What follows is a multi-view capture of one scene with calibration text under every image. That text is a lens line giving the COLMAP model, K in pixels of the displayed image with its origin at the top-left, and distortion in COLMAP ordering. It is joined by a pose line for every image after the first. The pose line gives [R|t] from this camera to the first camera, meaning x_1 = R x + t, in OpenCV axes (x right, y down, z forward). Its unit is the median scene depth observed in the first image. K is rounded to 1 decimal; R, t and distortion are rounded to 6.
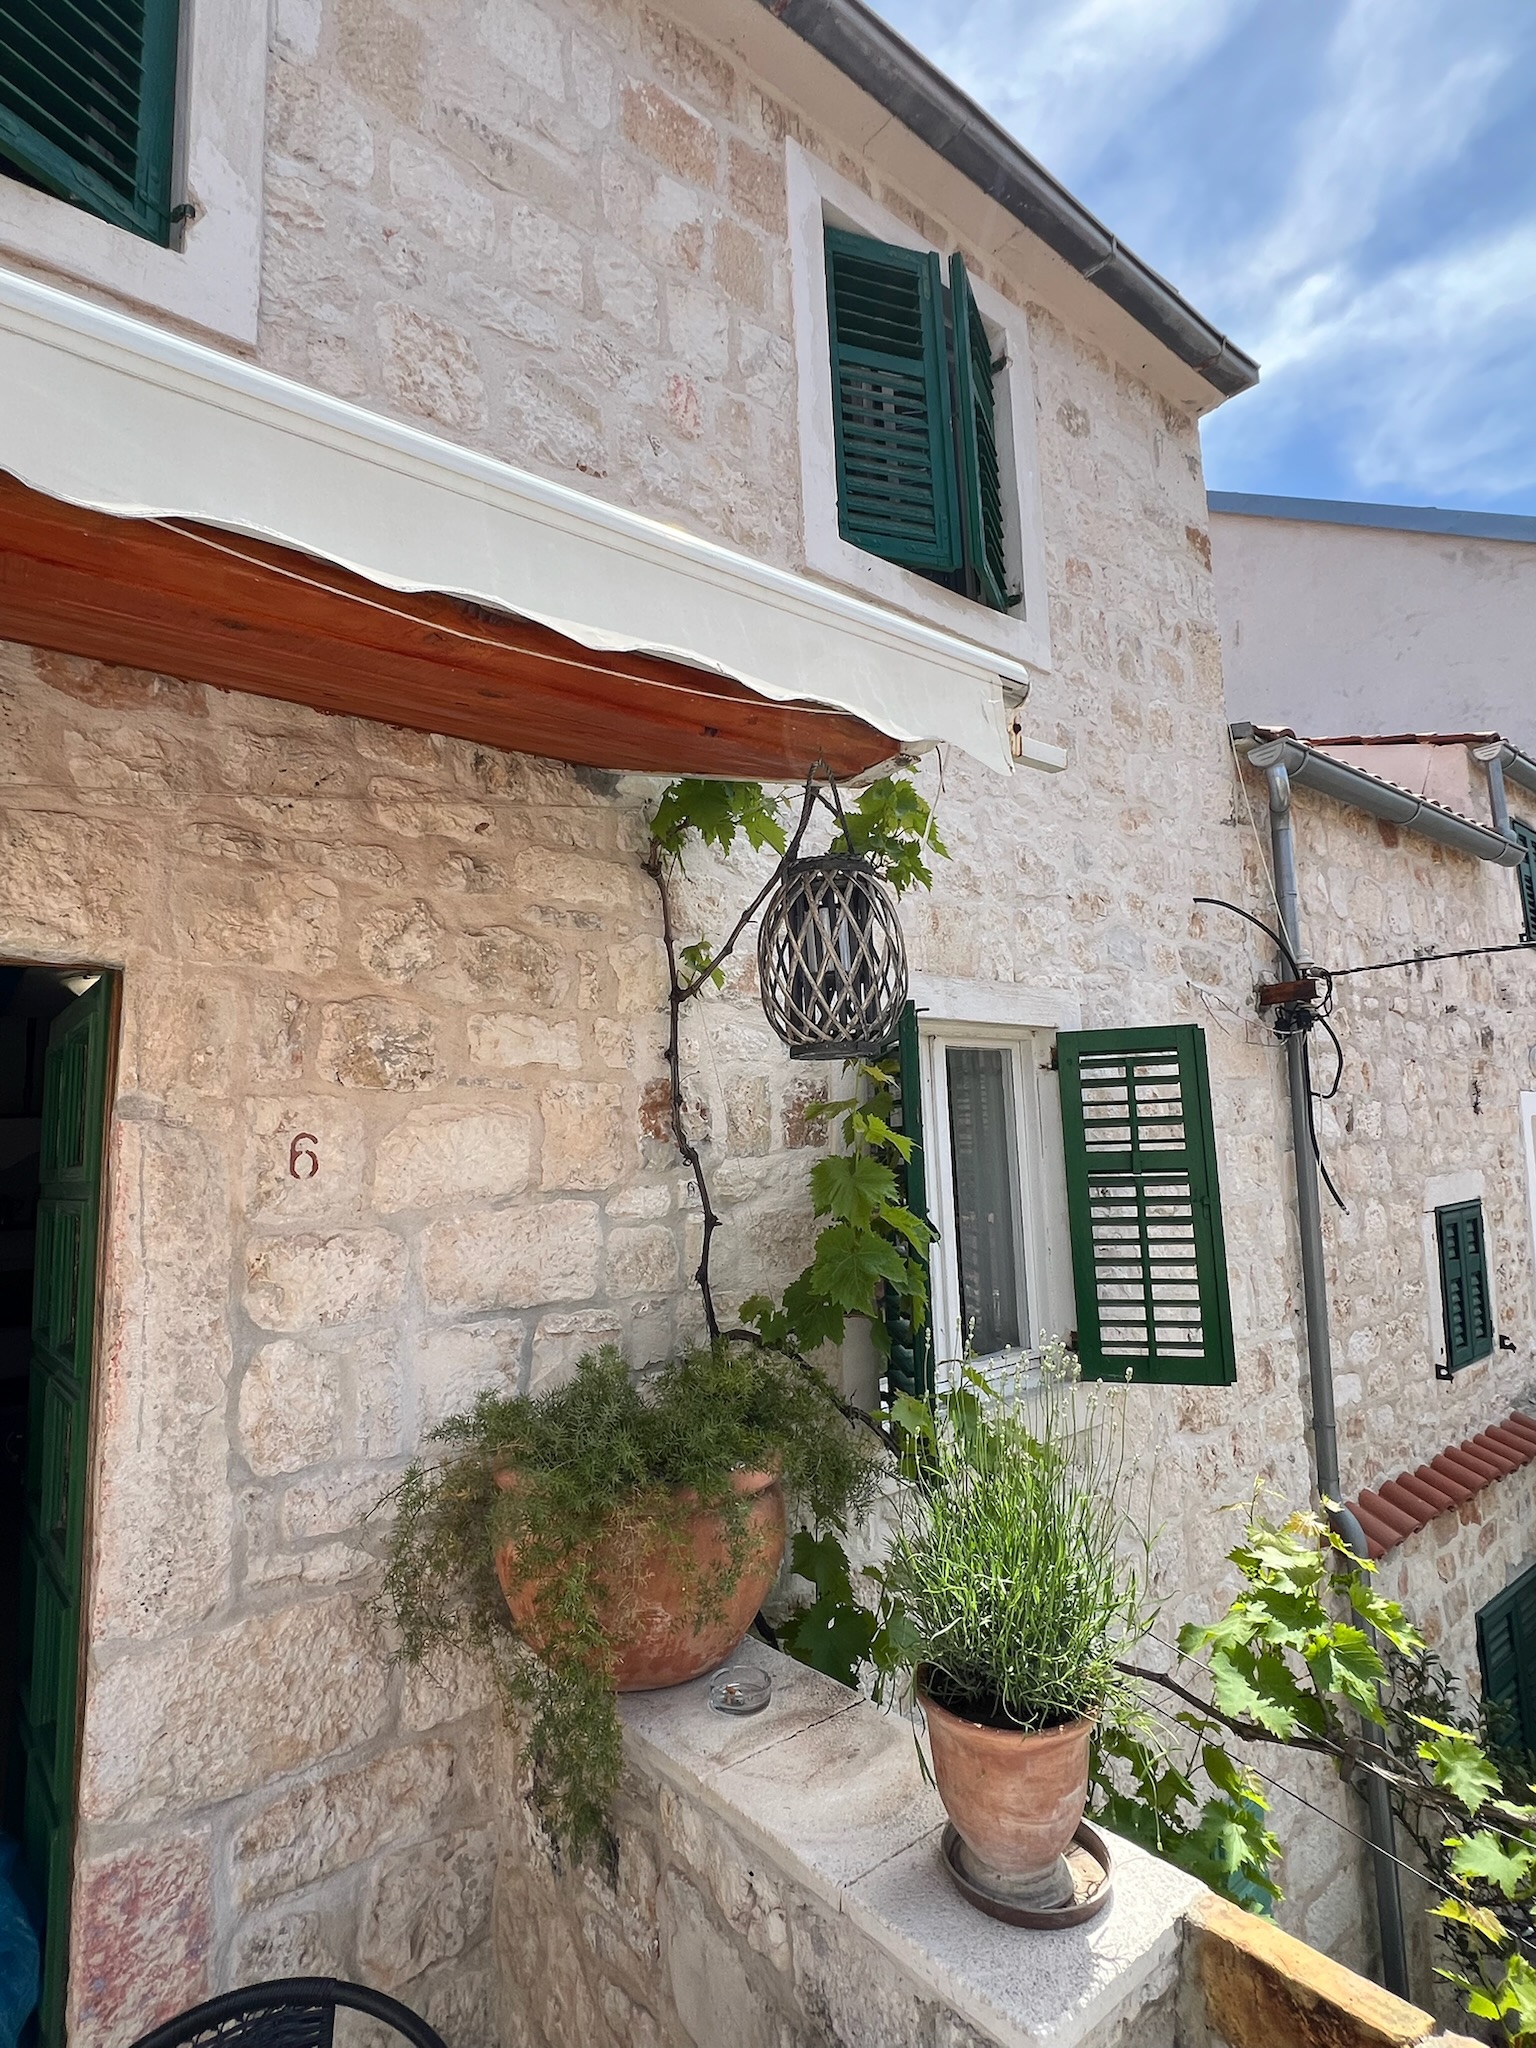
lens RADIAL K [[1020.2, 0, 781.2], [0, 1020.2, 1022.8], [0, 0, 1]] dist [-0.001746, -0.000940]
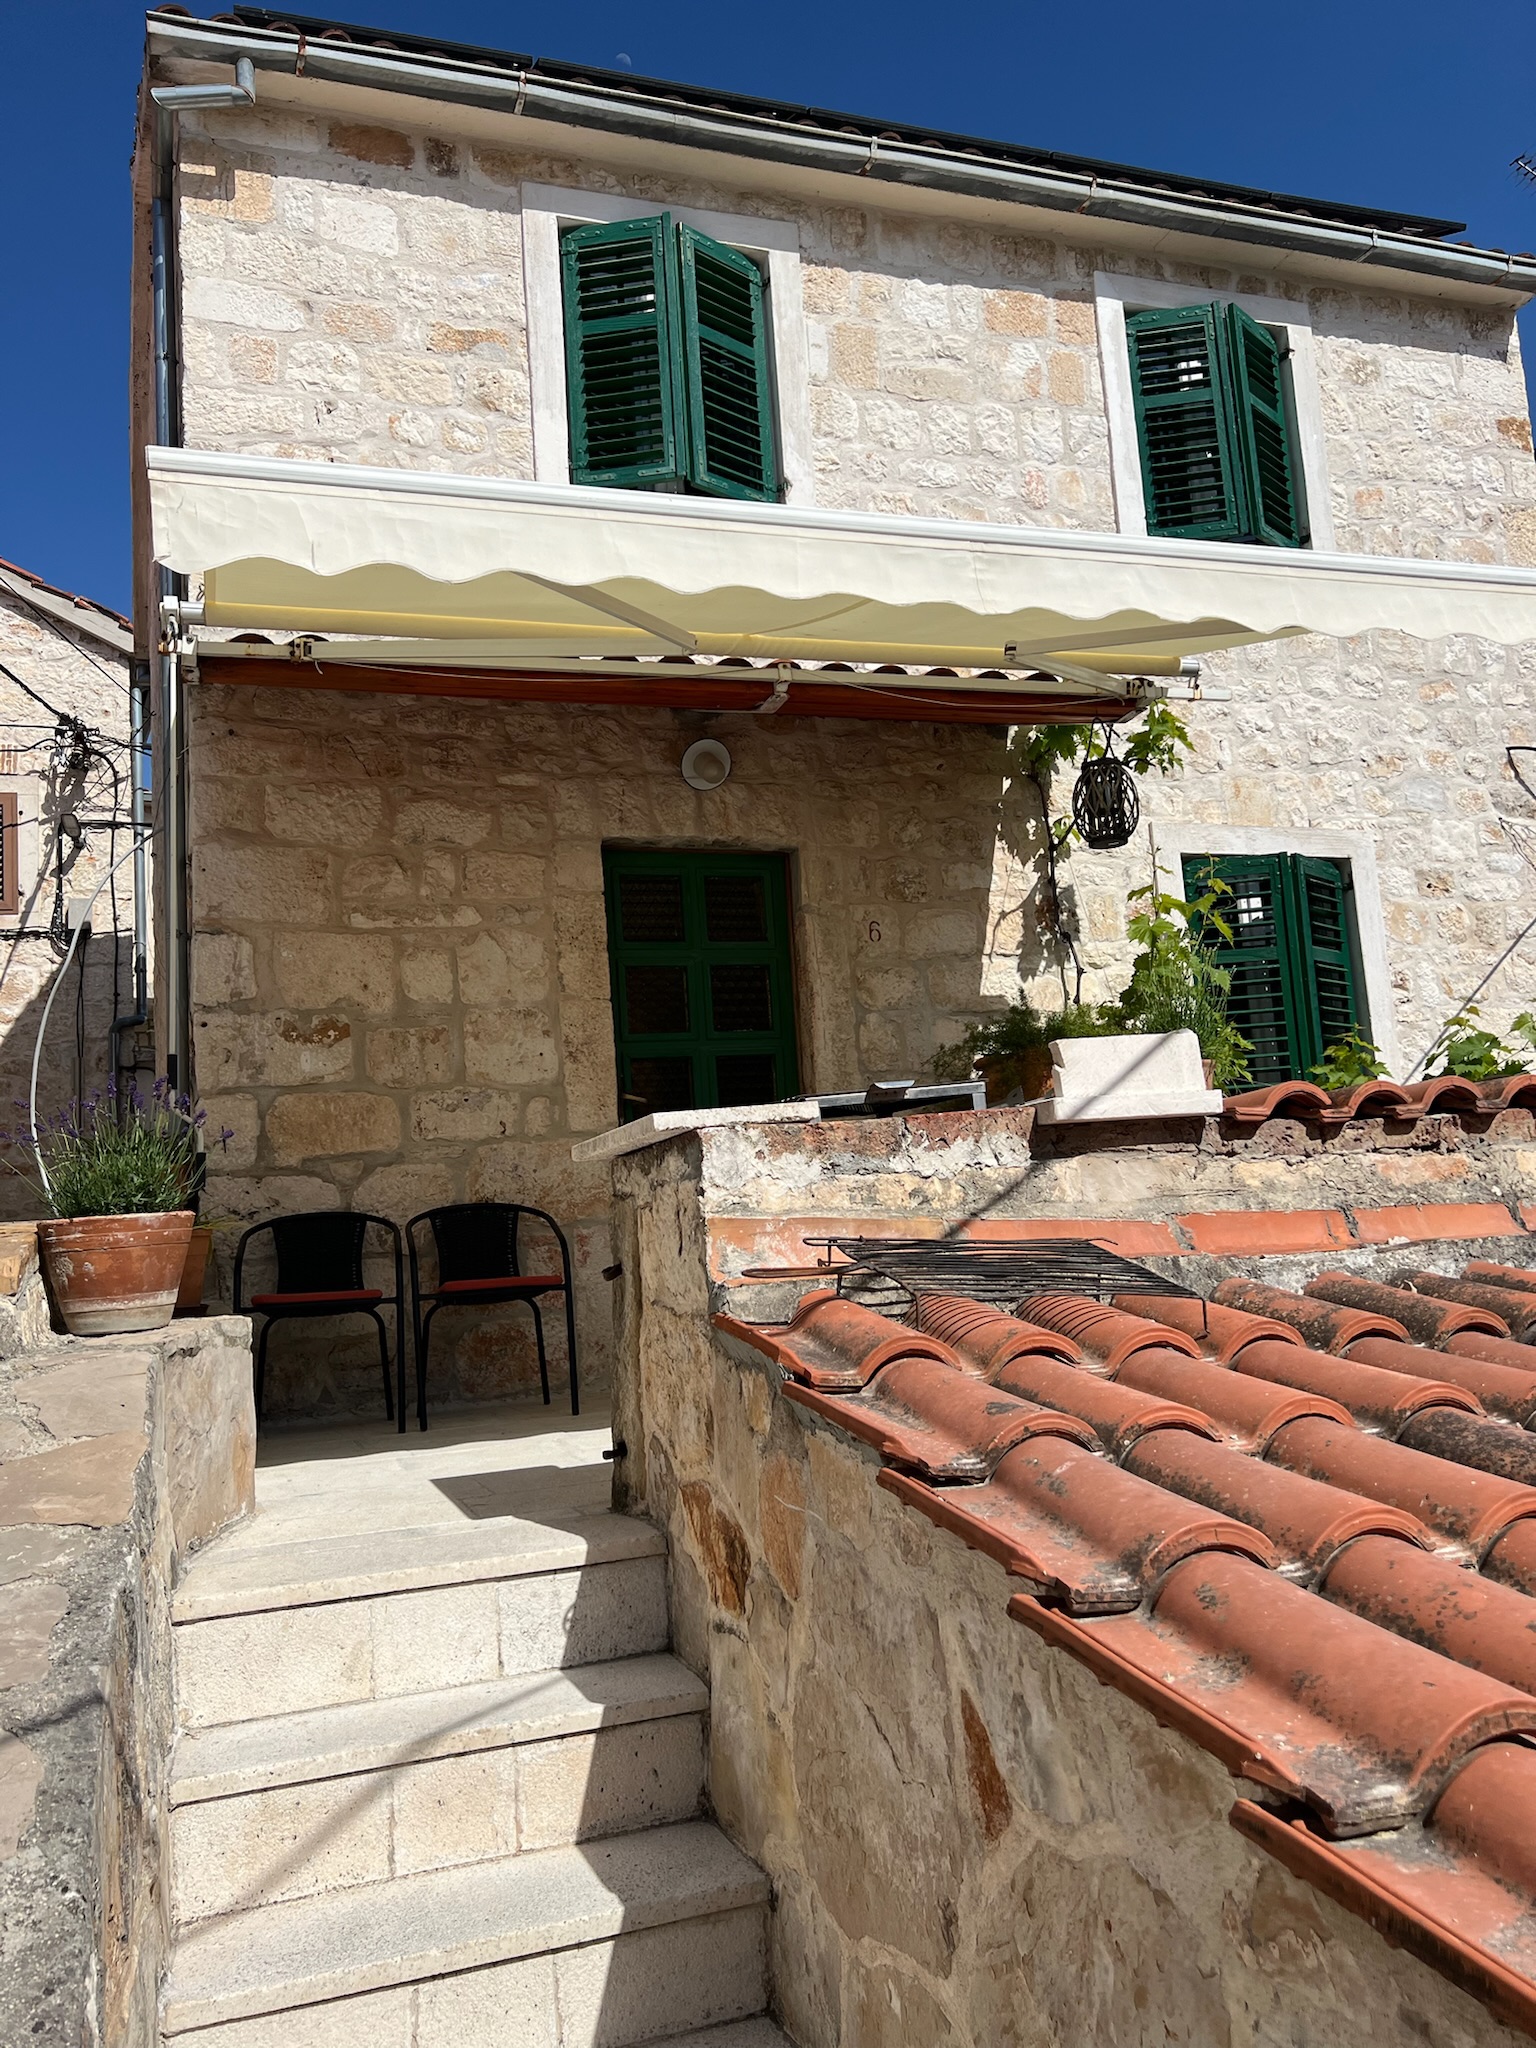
lens RADIAL K [[1542.3, 0, 768.8], [0, 1542.3, 1032.3], [0, 0, 1]] dist [0.004642, -0.014027]
pose [[0.938758, -0.068285, -0.337742, 0.301819], [0.069765, 0.997533, -0.007770, 0.266009], [0.337440, -0.016268, 0.941207, -1.602163]]
